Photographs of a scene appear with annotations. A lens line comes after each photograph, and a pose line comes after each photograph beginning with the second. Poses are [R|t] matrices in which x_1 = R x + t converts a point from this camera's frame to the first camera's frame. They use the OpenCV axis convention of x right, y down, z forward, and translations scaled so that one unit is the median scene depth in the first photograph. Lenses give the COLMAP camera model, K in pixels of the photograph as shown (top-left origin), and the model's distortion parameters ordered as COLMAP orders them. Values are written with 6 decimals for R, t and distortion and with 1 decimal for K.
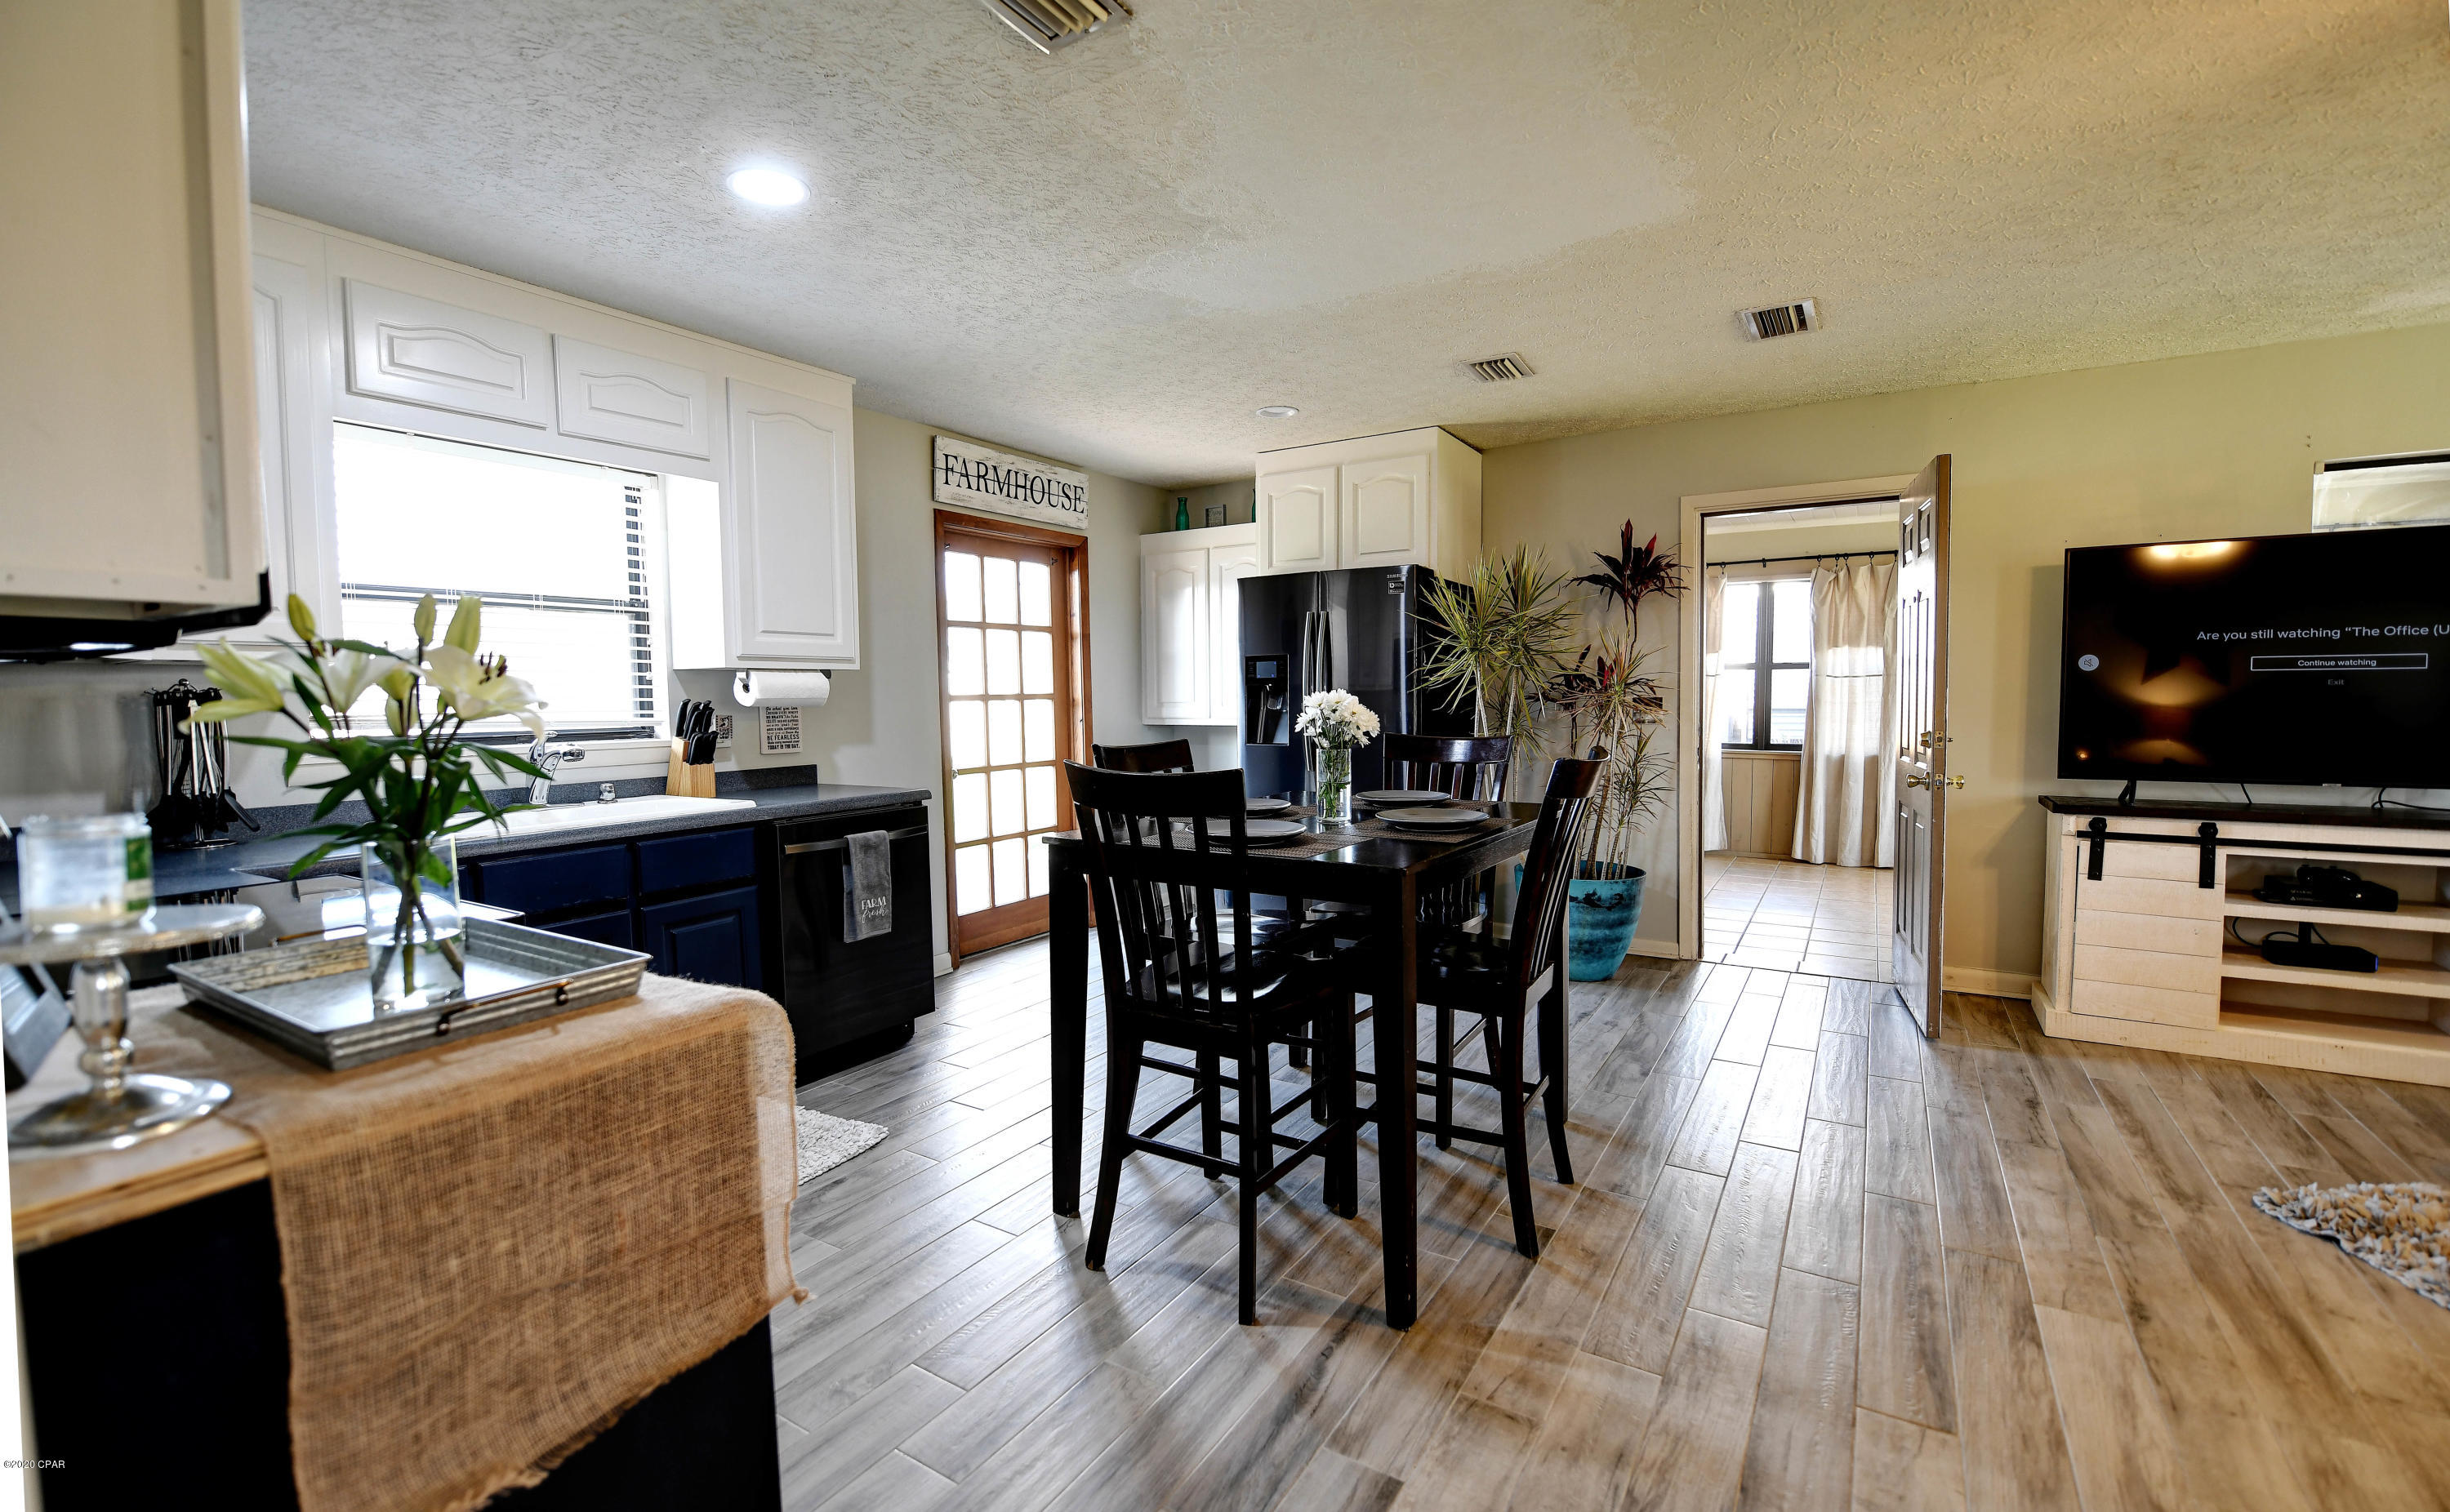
lens RADIAL K [[1036.8, 0, 1229.1], [0, 1036.8, 755.2], [0, 0, 1]] dist [-0.019252, -0.000321]
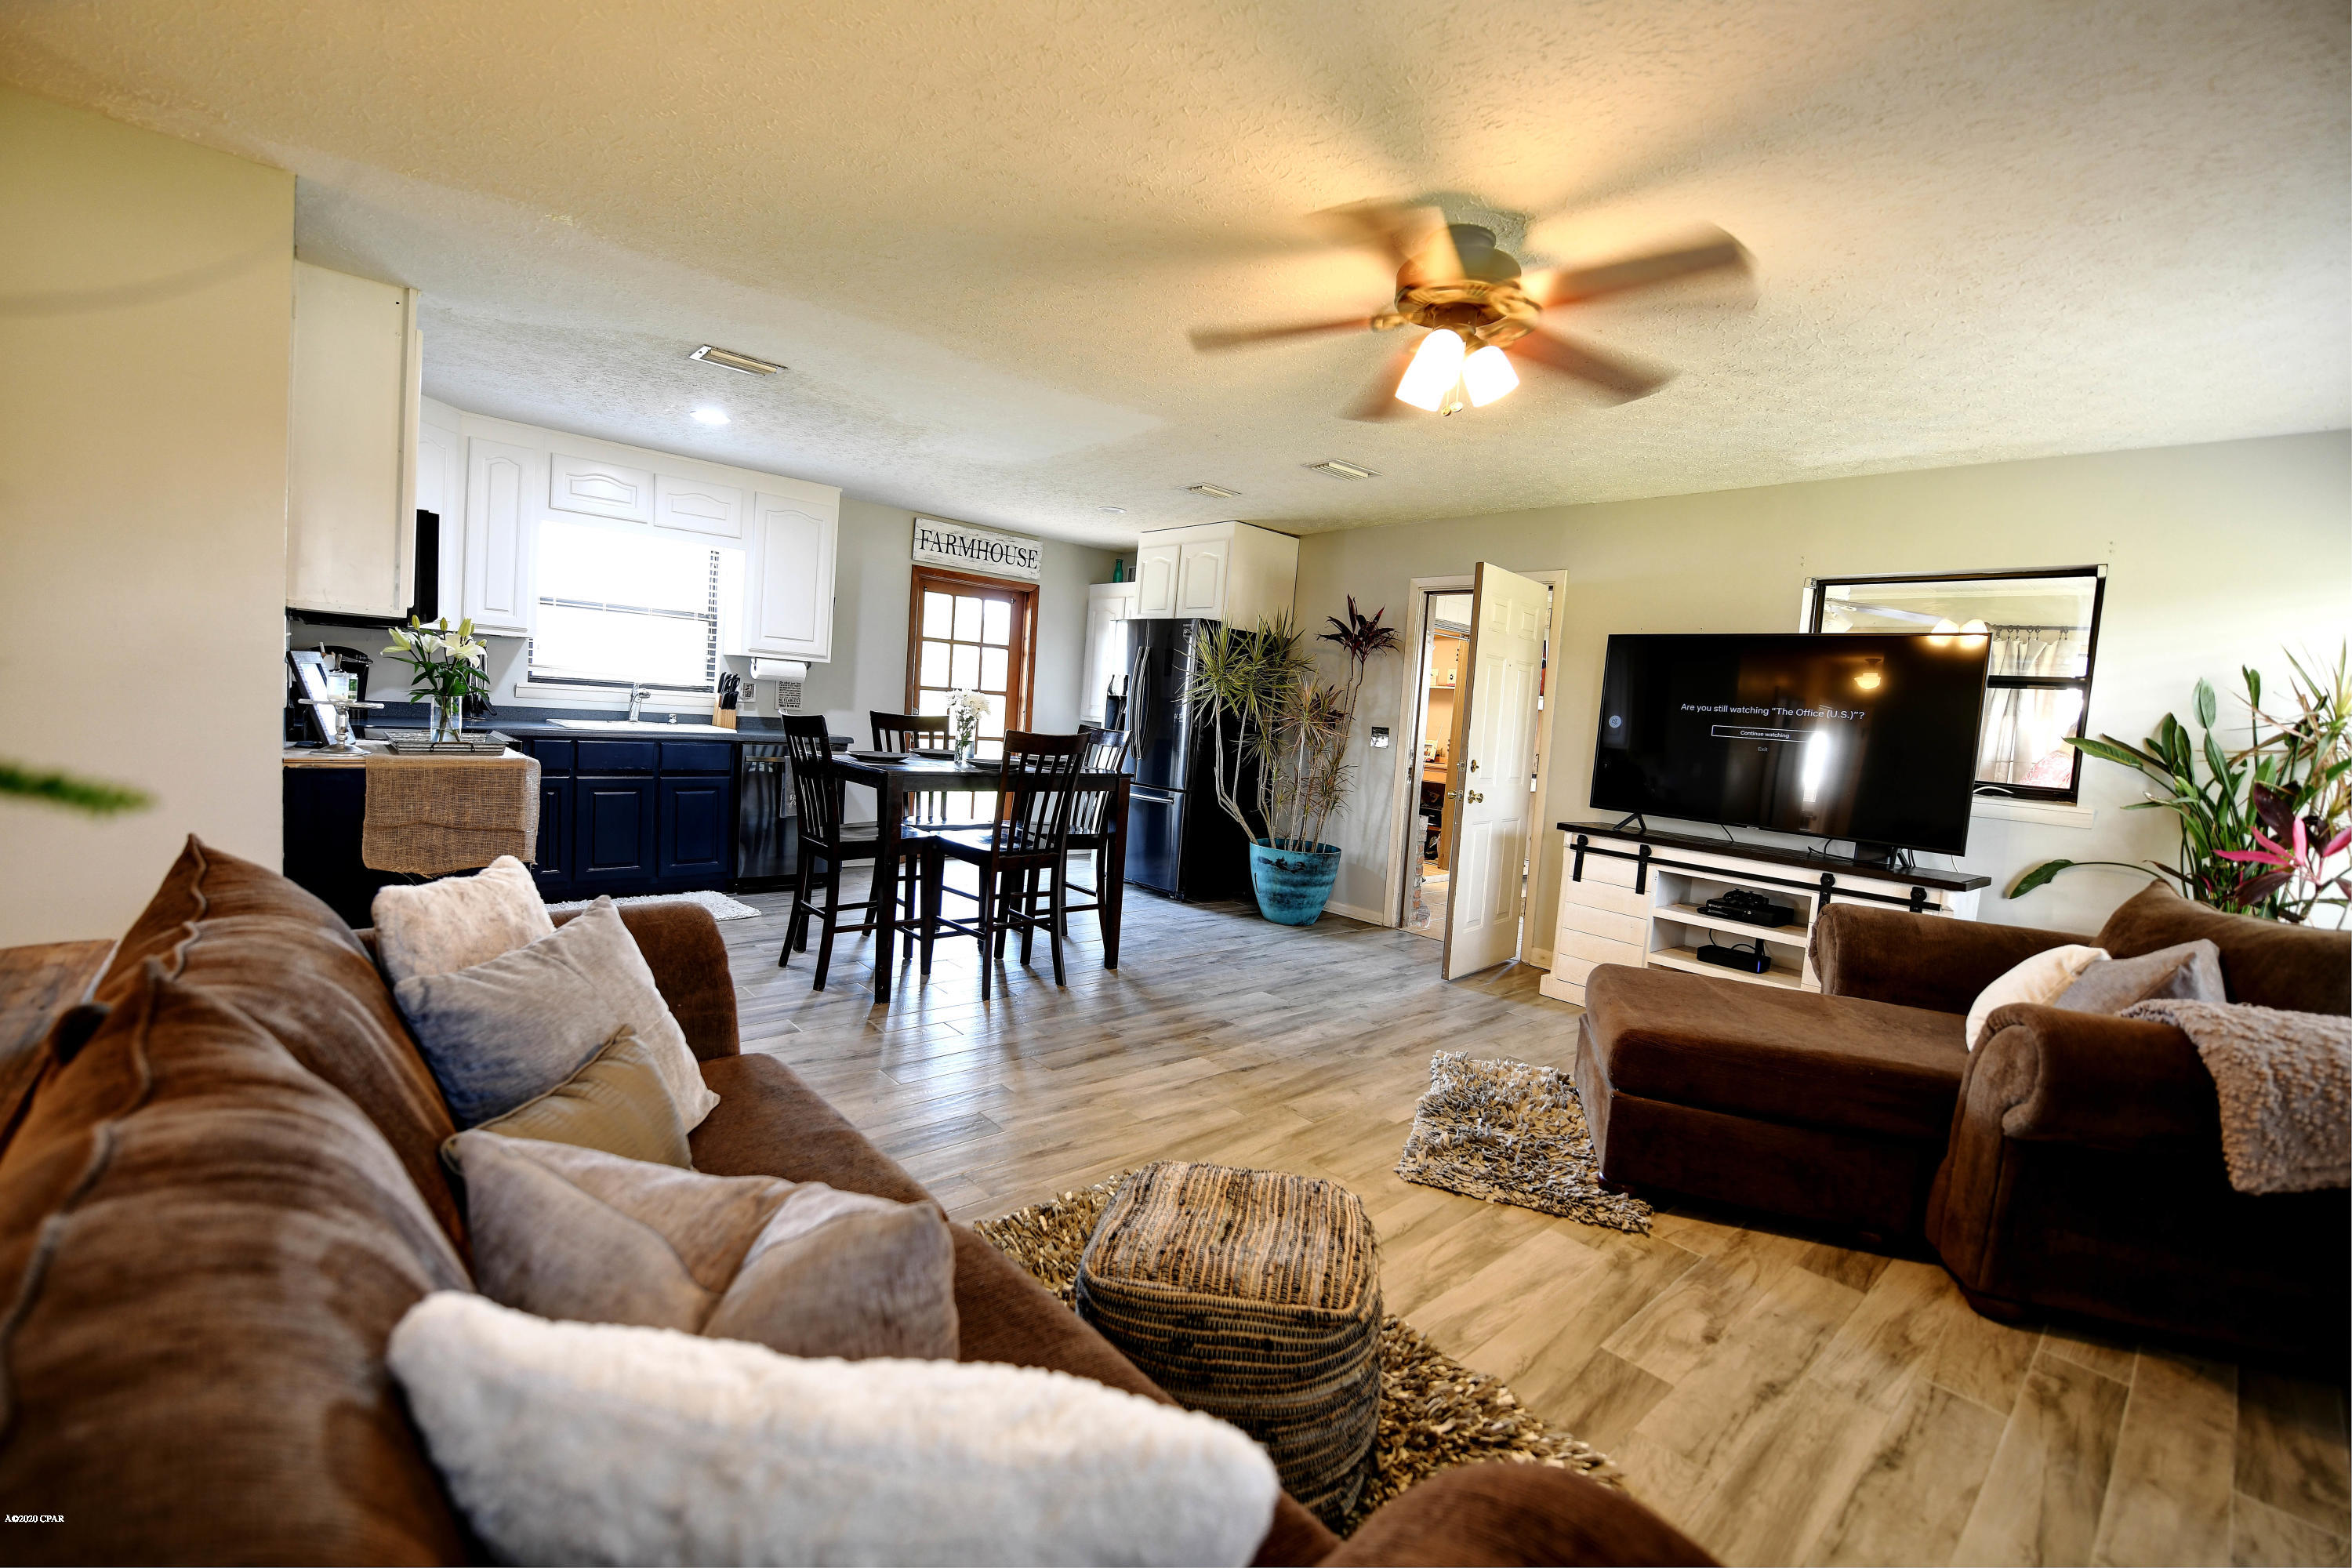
lens RADIAL K [[978.2, 0, 1171.2], [0, 978.2, 775.4], [0, 0, 1]] dist [-0.007159, -0.000129]
pose [[0.954954, 0.101943, -0.278695, 0.594067], [-0.101038, 0.994726, 0.017650, 0.012627], [0.279025, 0.011304, 0.960217, -0.335255]]
